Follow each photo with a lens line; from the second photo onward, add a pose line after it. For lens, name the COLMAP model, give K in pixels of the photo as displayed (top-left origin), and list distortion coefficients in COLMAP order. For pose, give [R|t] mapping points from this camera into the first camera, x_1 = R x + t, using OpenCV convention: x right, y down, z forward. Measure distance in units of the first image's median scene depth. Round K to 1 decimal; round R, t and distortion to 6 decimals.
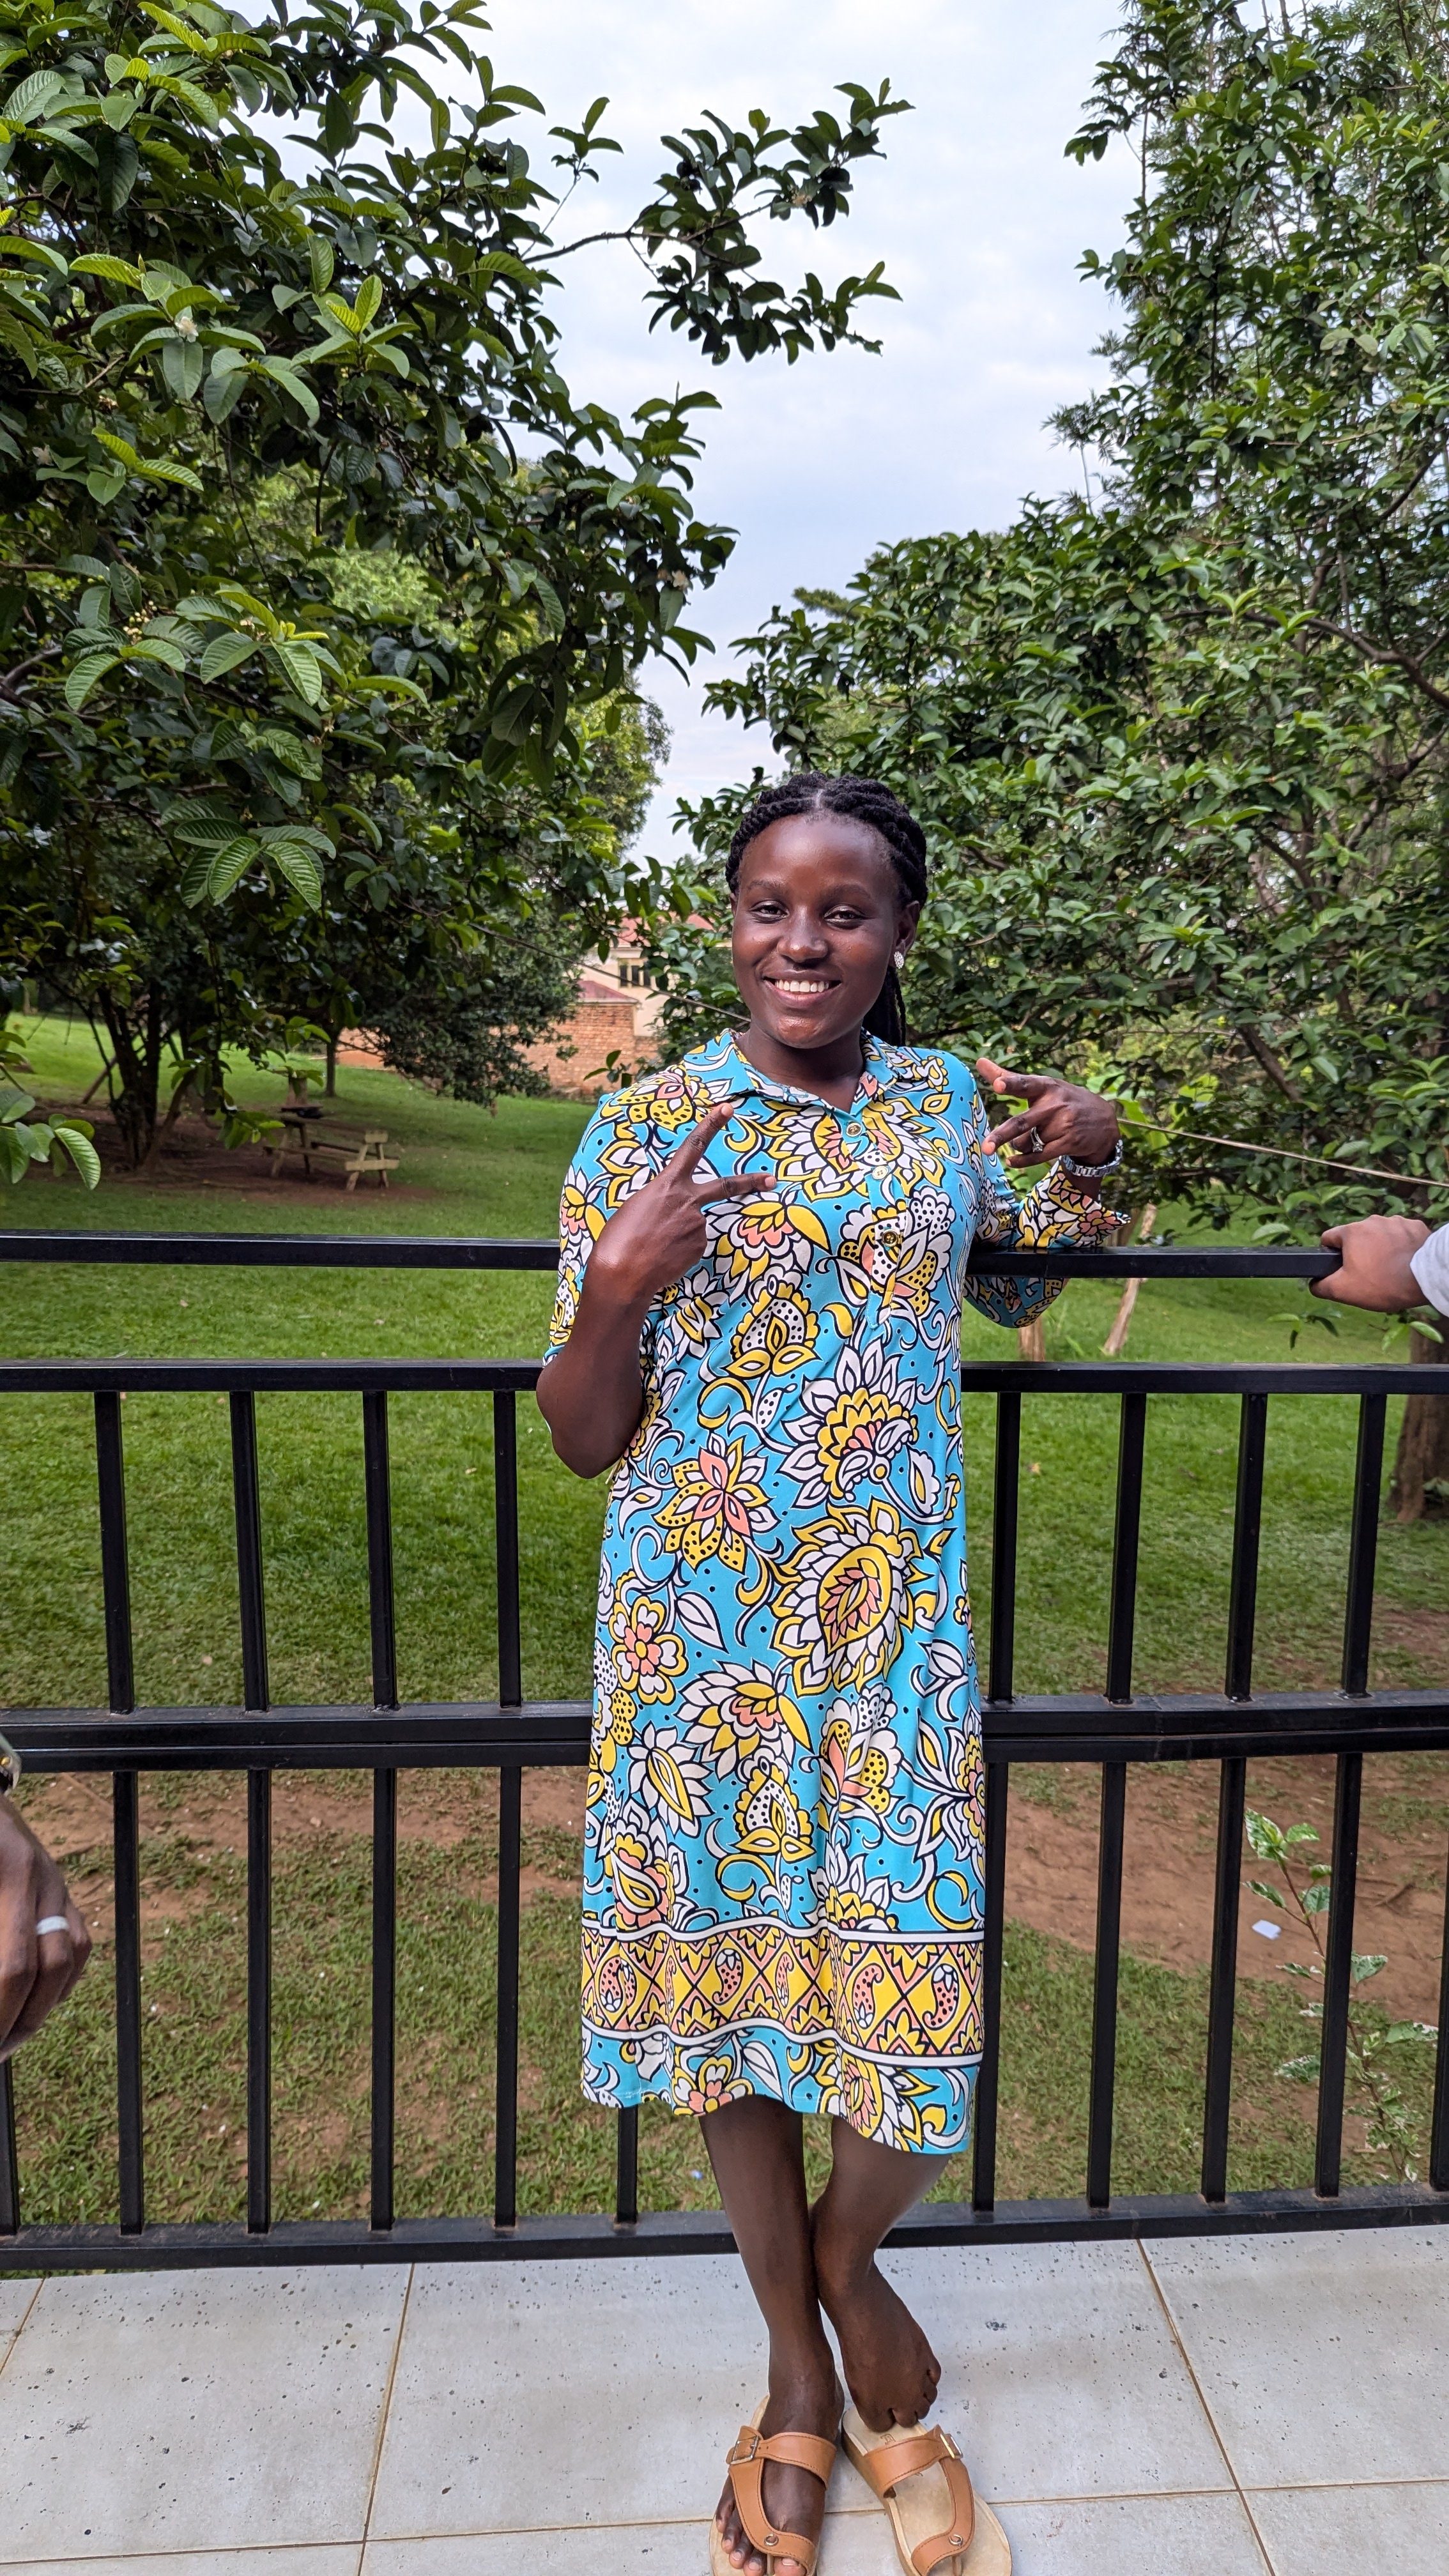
lens RADIAL K [[1865.5, 0, 719.3], [0, 1865.5, 1292.9], [0, 0, 1]] dist [0.022500, -0.019640]
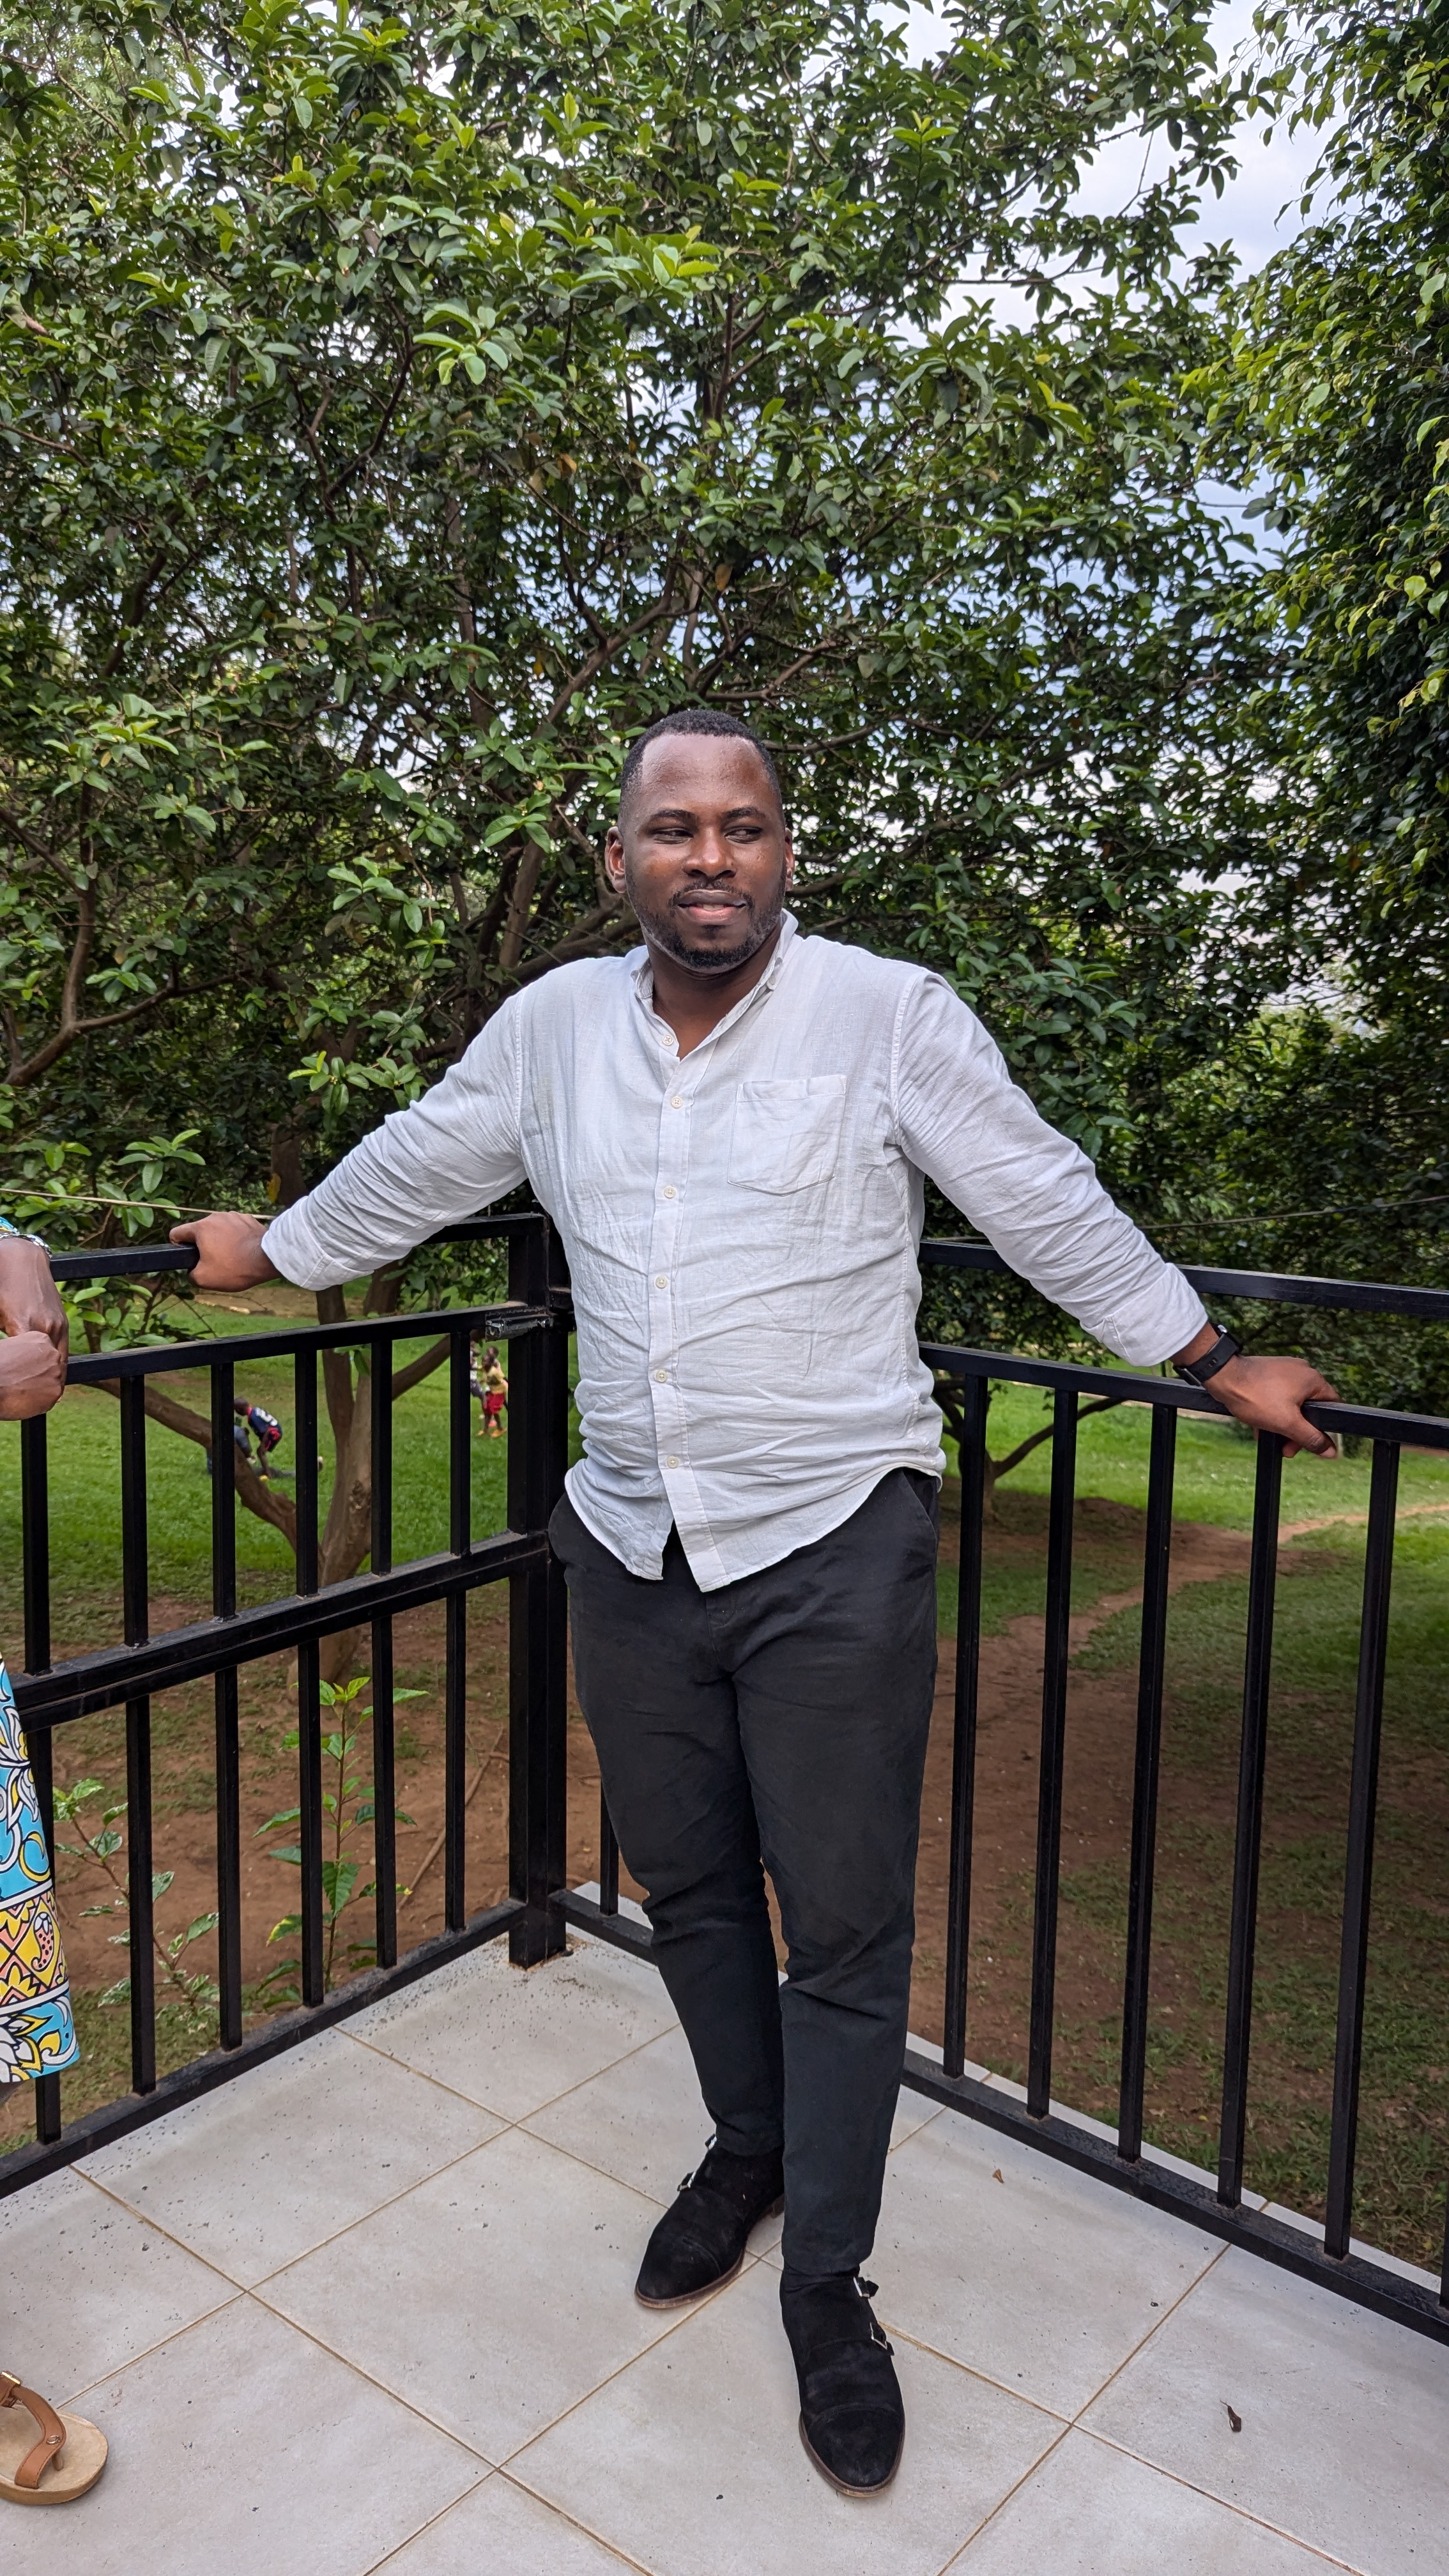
lens RADIAL K [[1865.5, 0, 723.4], [0, 1865.5, 1291.9], [0, 0, 1]] dist [0.022500, -0.019640]
pose [[0.690325, -0.101938, 0.716282, -0.295624], [0.102831, 0.993798, 0.042328, -0.010558], [-0.716155, 0.044435, 0.696526, -0.070835]]
